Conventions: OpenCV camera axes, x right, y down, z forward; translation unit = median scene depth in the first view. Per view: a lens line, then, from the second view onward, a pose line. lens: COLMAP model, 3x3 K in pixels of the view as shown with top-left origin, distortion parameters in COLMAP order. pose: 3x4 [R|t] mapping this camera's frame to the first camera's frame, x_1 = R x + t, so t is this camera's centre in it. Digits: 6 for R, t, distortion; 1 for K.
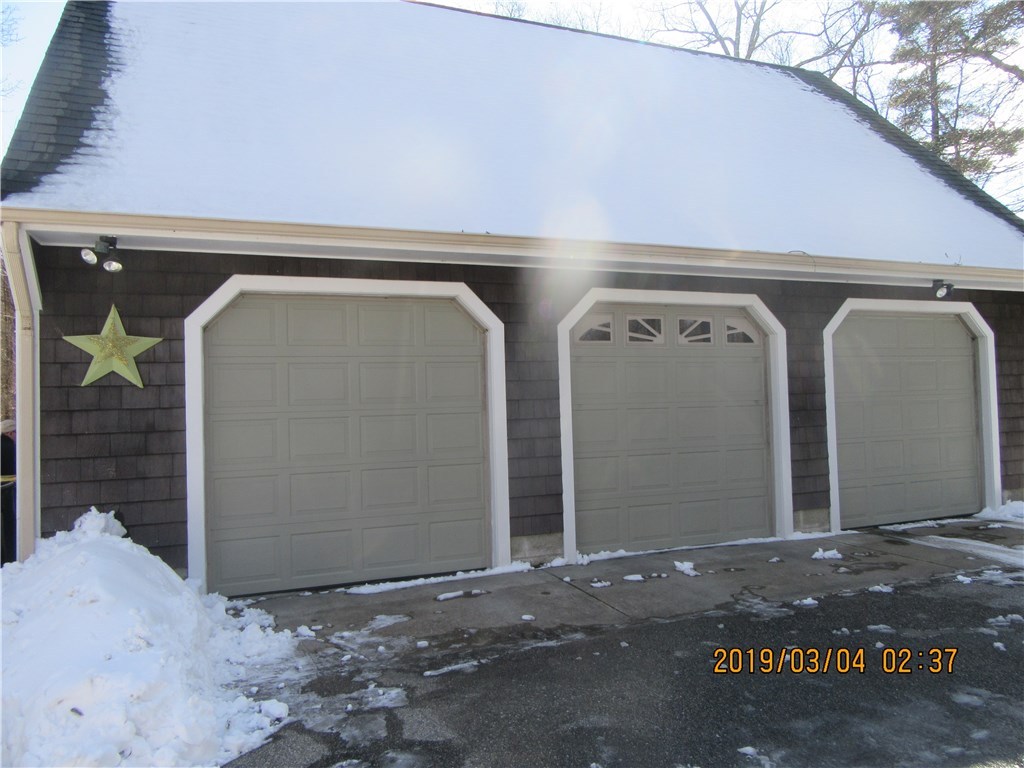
lens RADIAL K [[752.6, 0, 512.0], [0, 752.6, 384.0], [0, 0, 1]] dist [-0.005325, 0.001181]
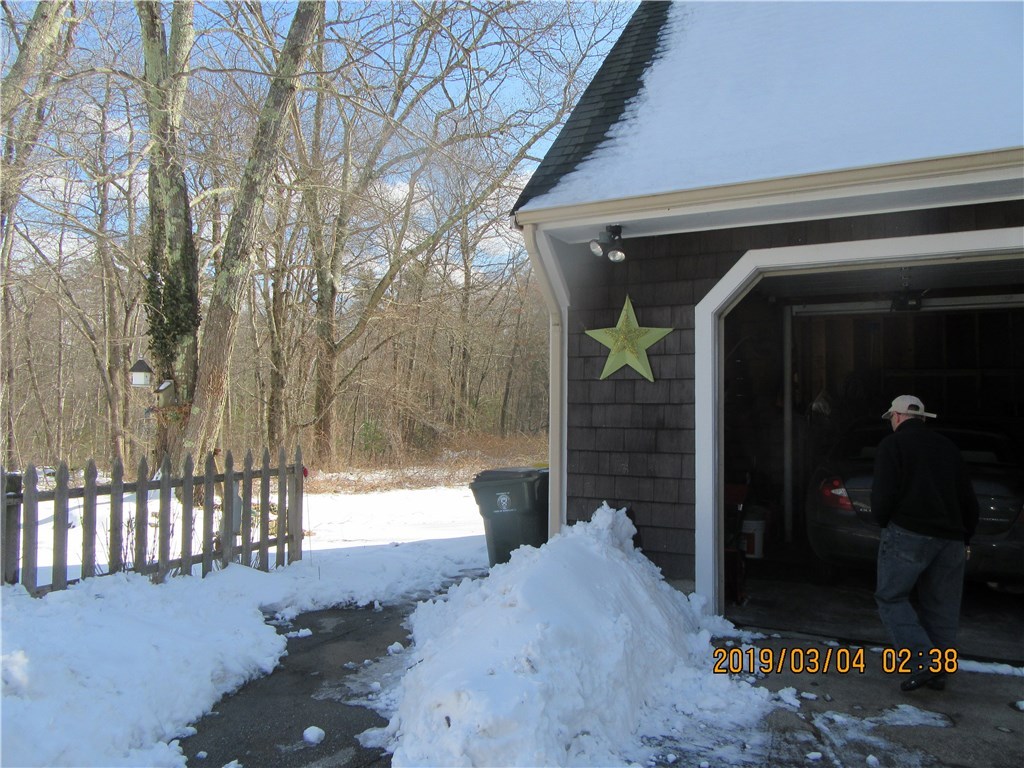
lens RADIAL K [[752.6, 0, 512.0], [0, 752.6, 384.0], [0, 0, 1]] dist [-0.005325, 0.001181]
pose [[0.659914, 0.008616, -0.751292, 0.105362], [-0.003493, 0.999959, 0.008399, 0.000687], [0.751333, -0.002918, 0.659917, 0.248257]]
